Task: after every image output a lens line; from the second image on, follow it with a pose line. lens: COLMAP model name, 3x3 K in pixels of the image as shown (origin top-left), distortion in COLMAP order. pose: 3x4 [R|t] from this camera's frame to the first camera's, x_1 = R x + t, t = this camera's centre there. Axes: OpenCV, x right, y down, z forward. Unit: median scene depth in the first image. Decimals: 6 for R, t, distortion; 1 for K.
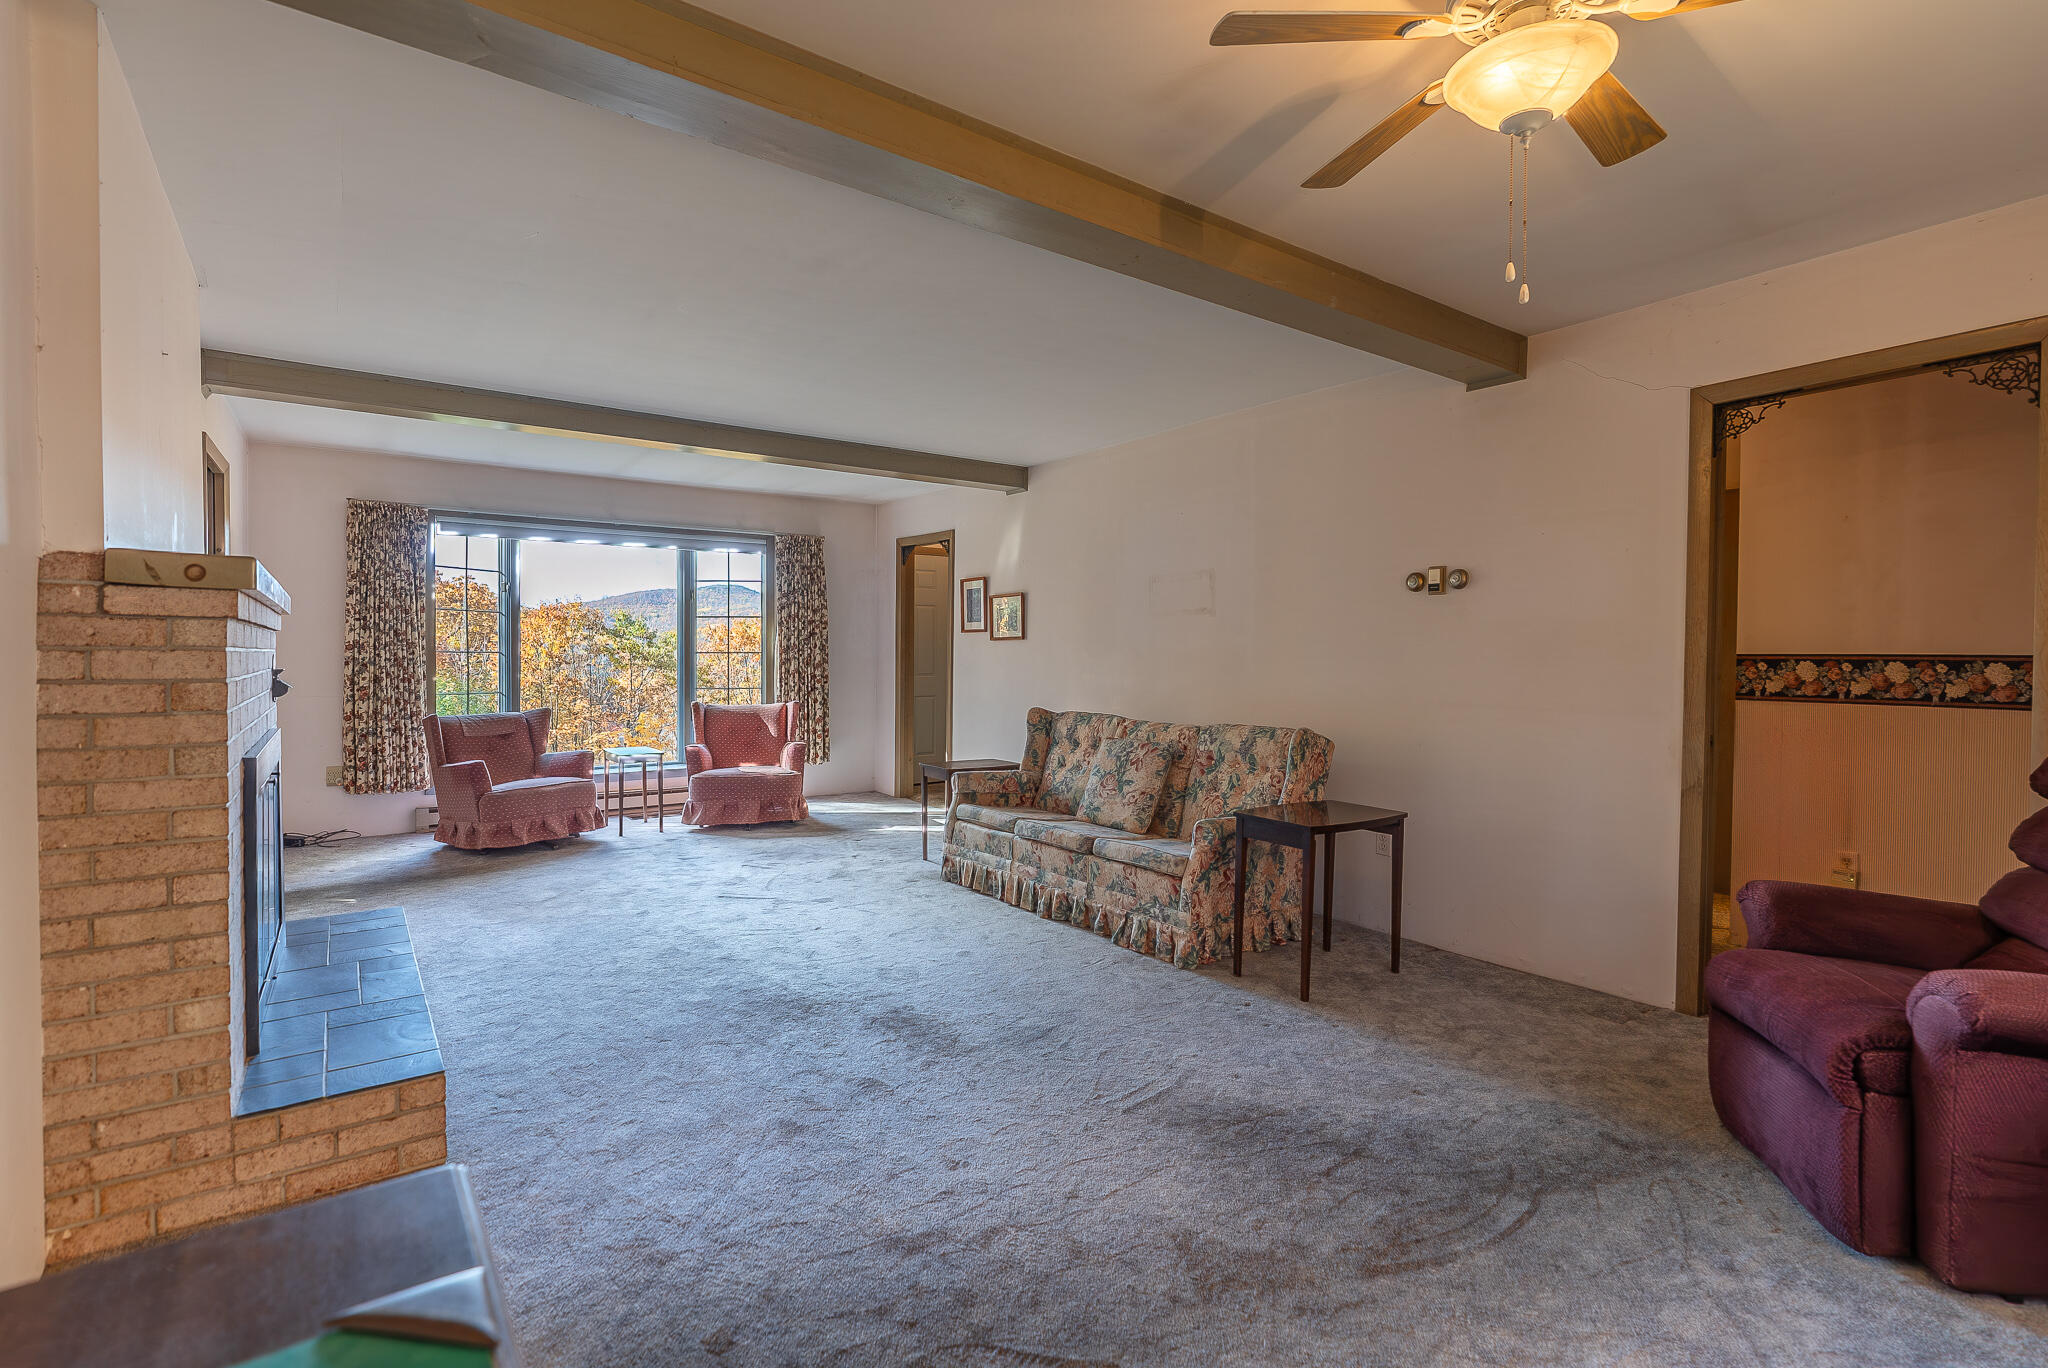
lens RADIAL K [[938.5, 0, 1021.5], [0, 938.5, 672.4], [0, 0, 1]] dist [-0.012831, 0.003558]
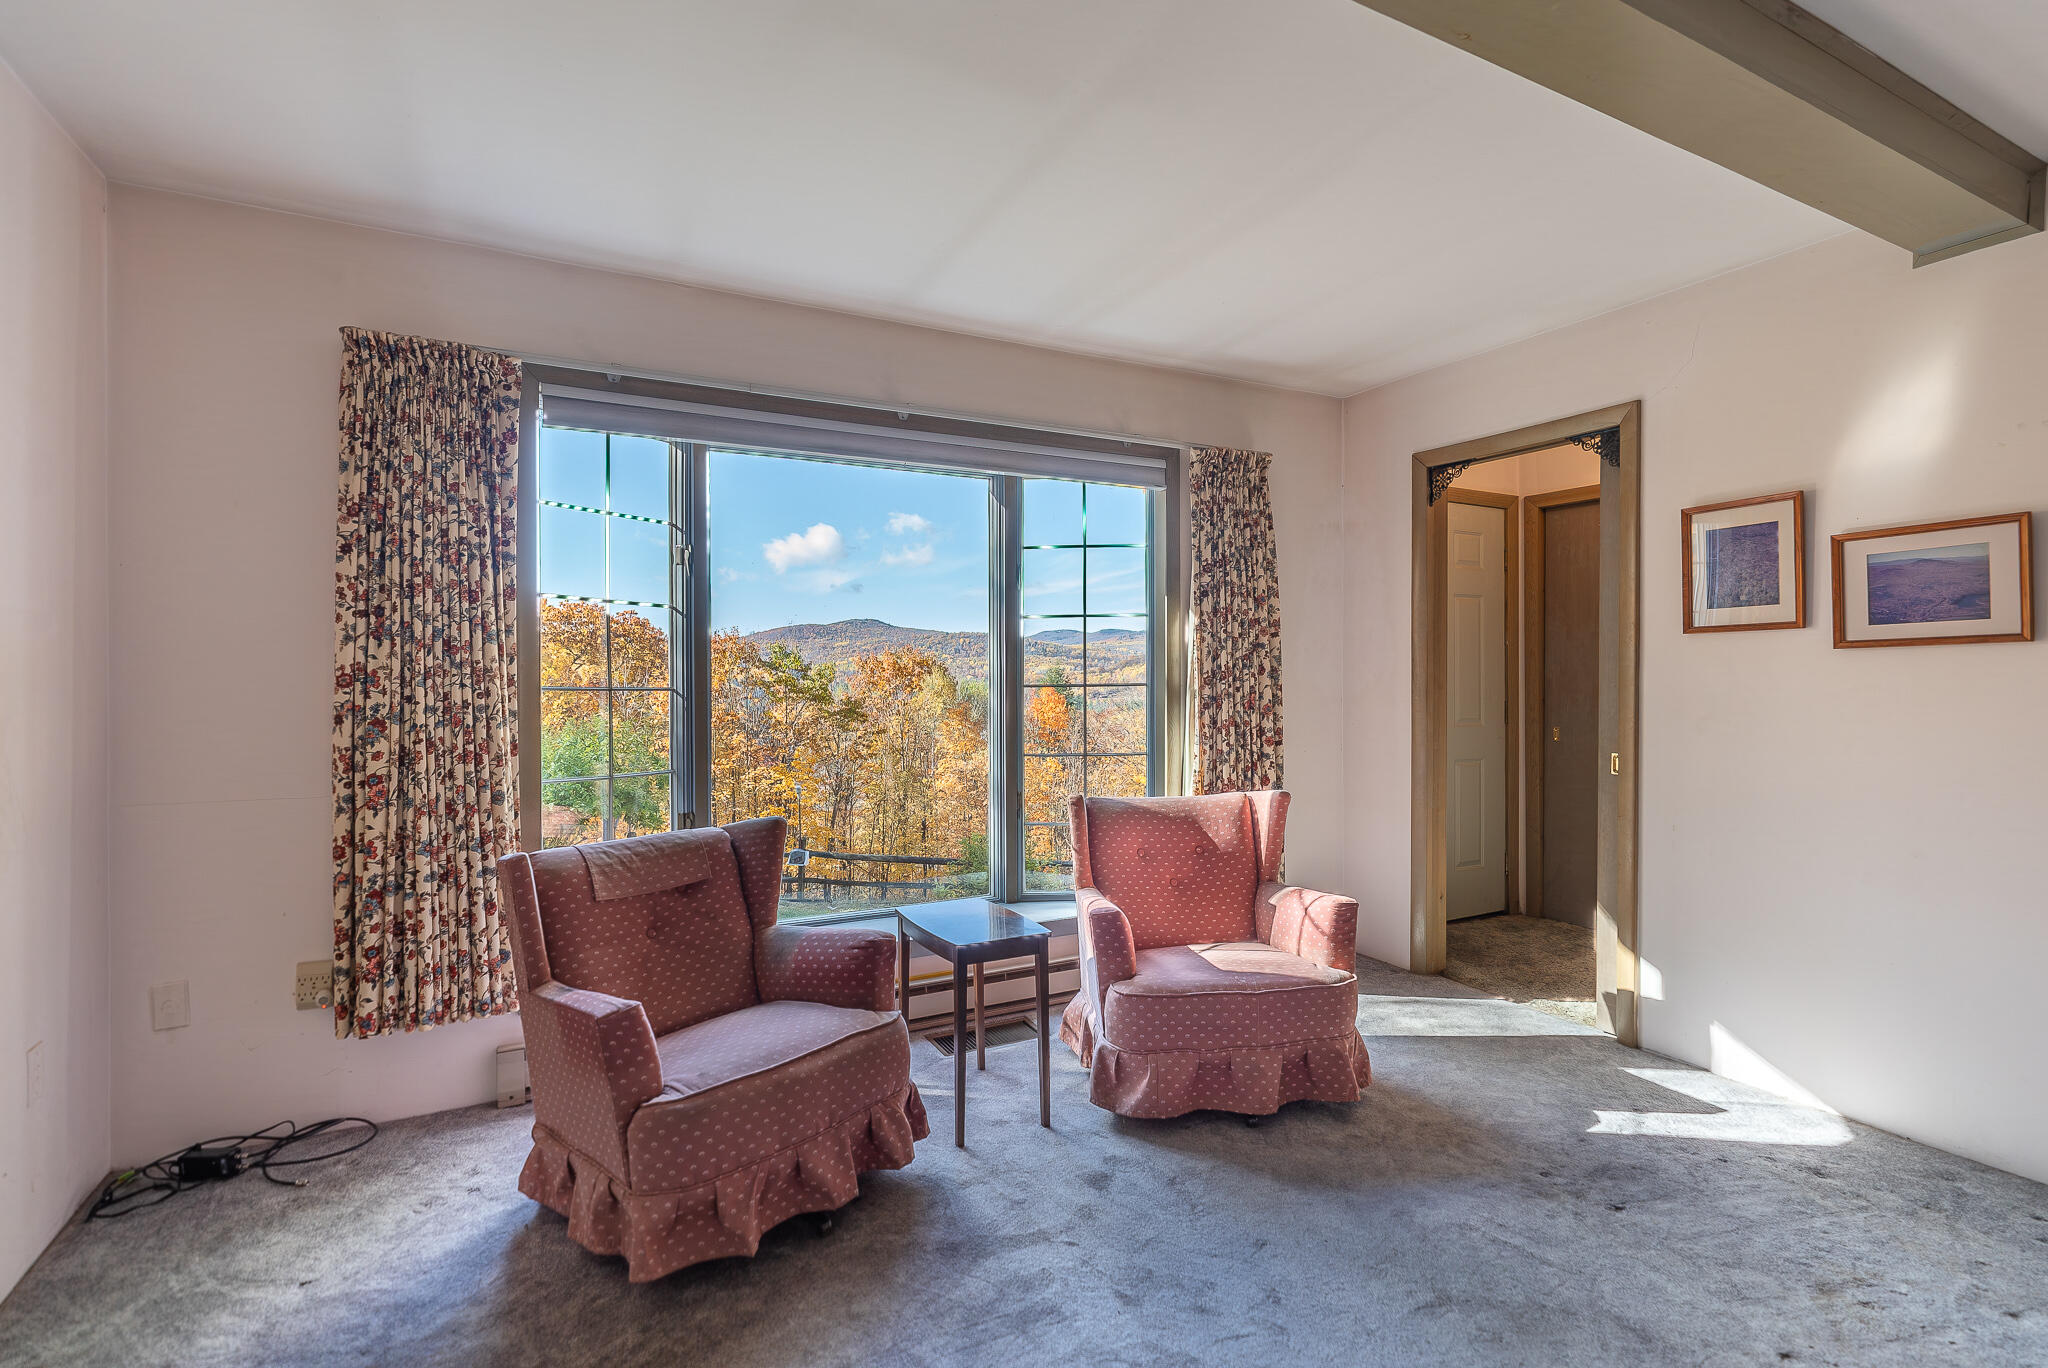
lens RADIAL K [[938.5, 0, 997.6], [0, 938.5, 689.8], [0, 0, 1]] dist [-0.012831, 0.003558]
pose [[0.986880, -0.008508, -0.161228, -0.352338], [0.006348, 0.999883, -0.013909, -0.014968], [0.161328, 0.012703, 0.986819, 0.615333]]
